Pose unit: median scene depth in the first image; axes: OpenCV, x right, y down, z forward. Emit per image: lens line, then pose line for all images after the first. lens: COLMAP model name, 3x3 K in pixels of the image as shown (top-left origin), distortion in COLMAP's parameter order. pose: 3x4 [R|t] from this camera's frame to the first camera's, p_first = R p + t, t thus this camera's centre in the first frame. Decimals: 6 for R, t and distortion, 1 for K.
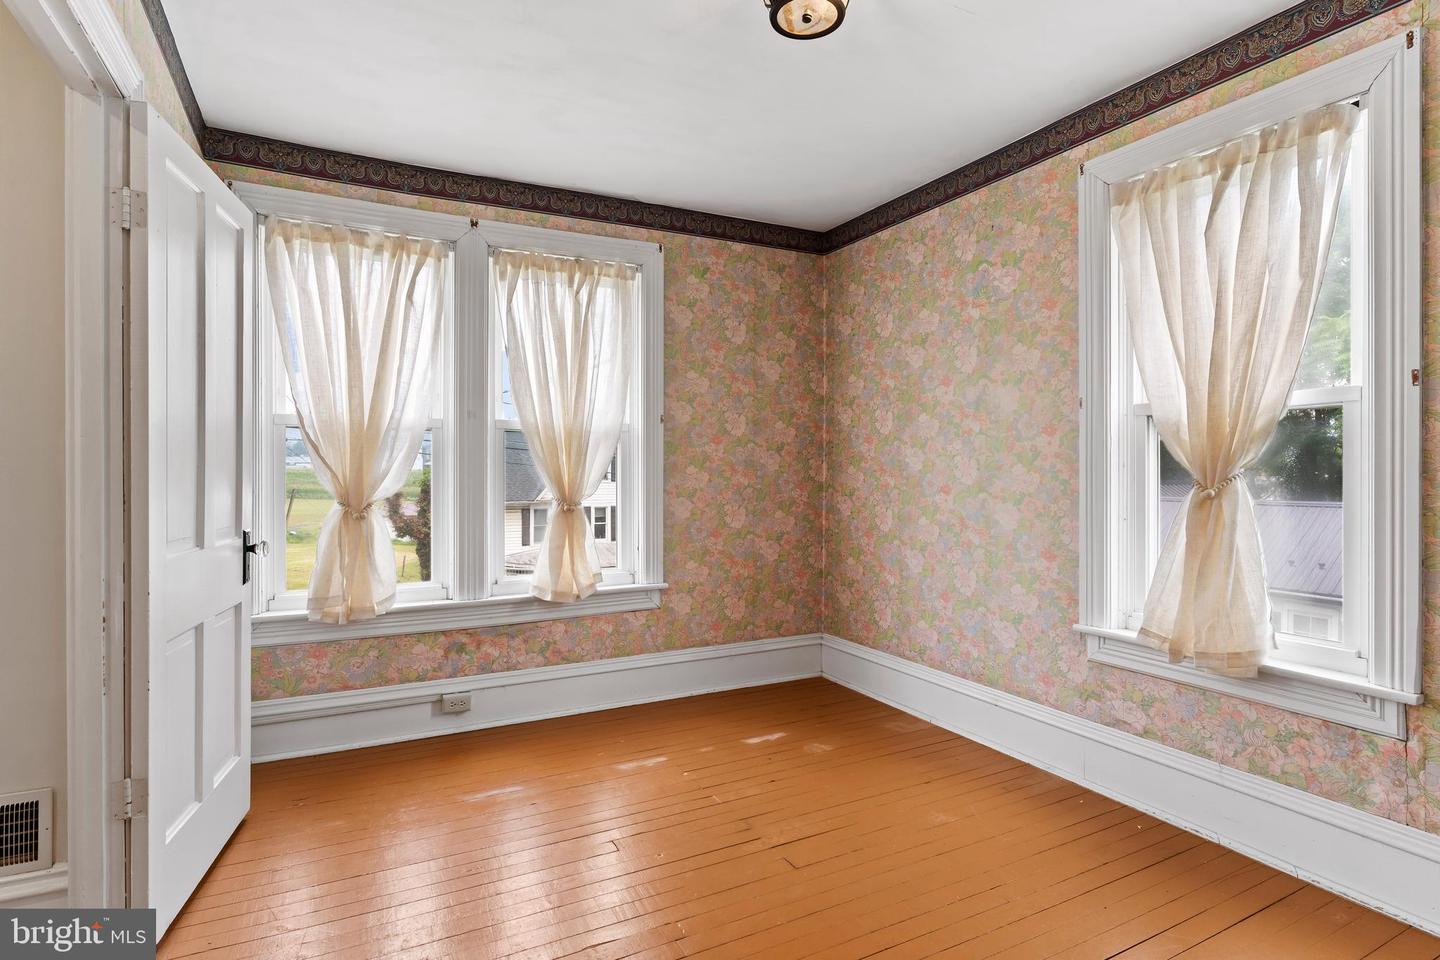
lens RADIAL K [[745.5, 0, 717.6], [0, 745.5, 476.5], [0, 0, 1]] dist [-0.011823, 0.007090]
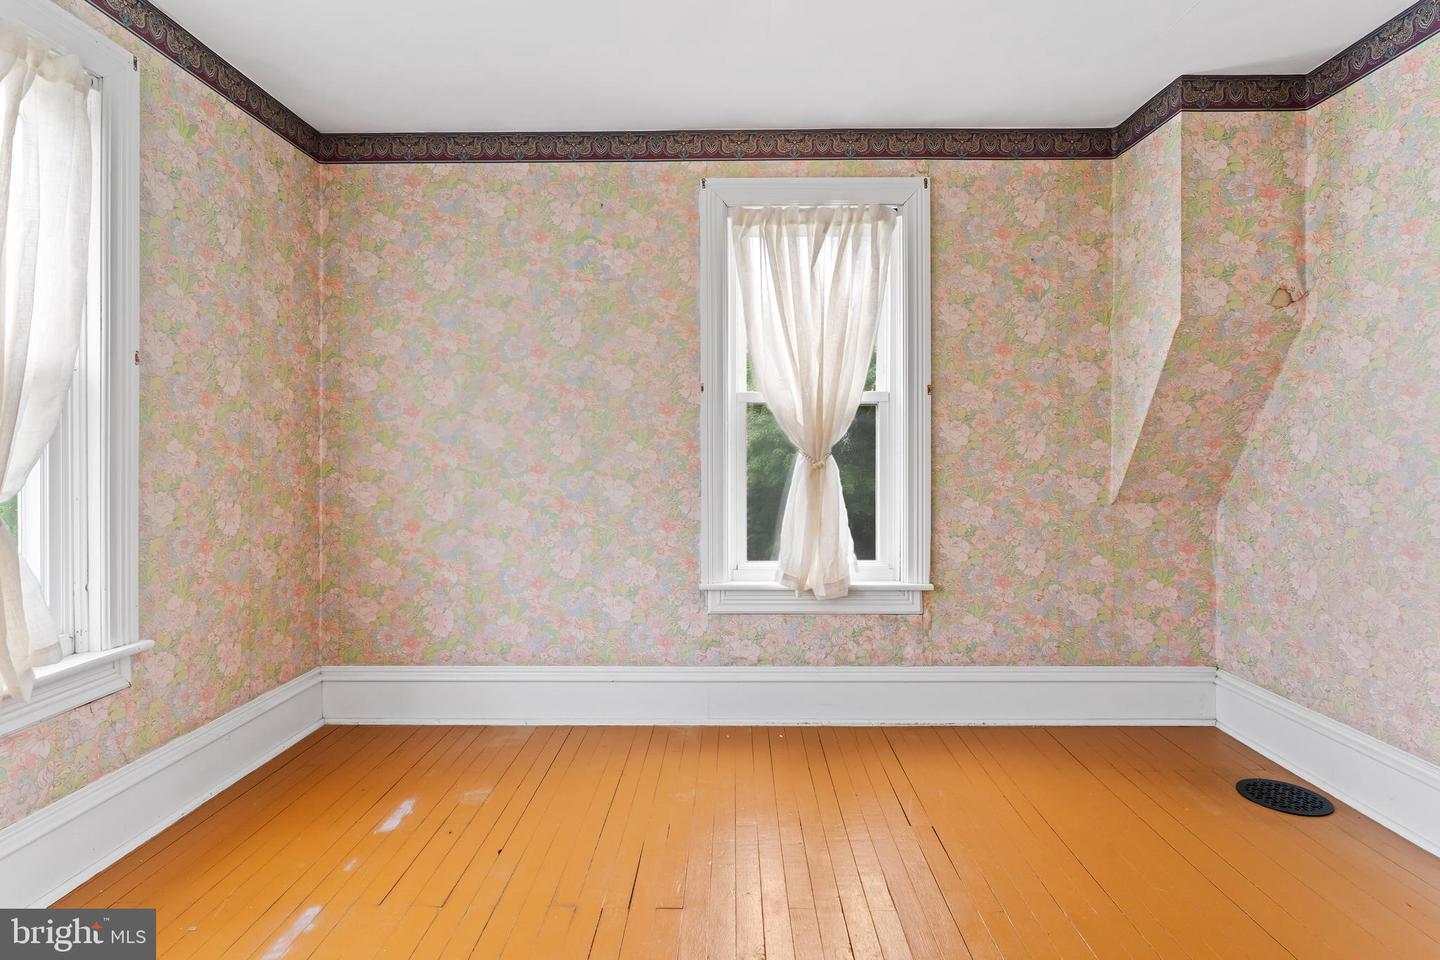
lens RADIAL K [[745.5, 0, 730.7], [0, 745.5, 451.8], [0, 0, 1]] dist [-0.011823, 0.007090]
pose [[0.464735, 0.001383, 0.885449, -0.423029], [0.011497, 0.999905, -0.007596, 0.006630], [-0.885375, 0.013710, 0.464675, 0.369361]]
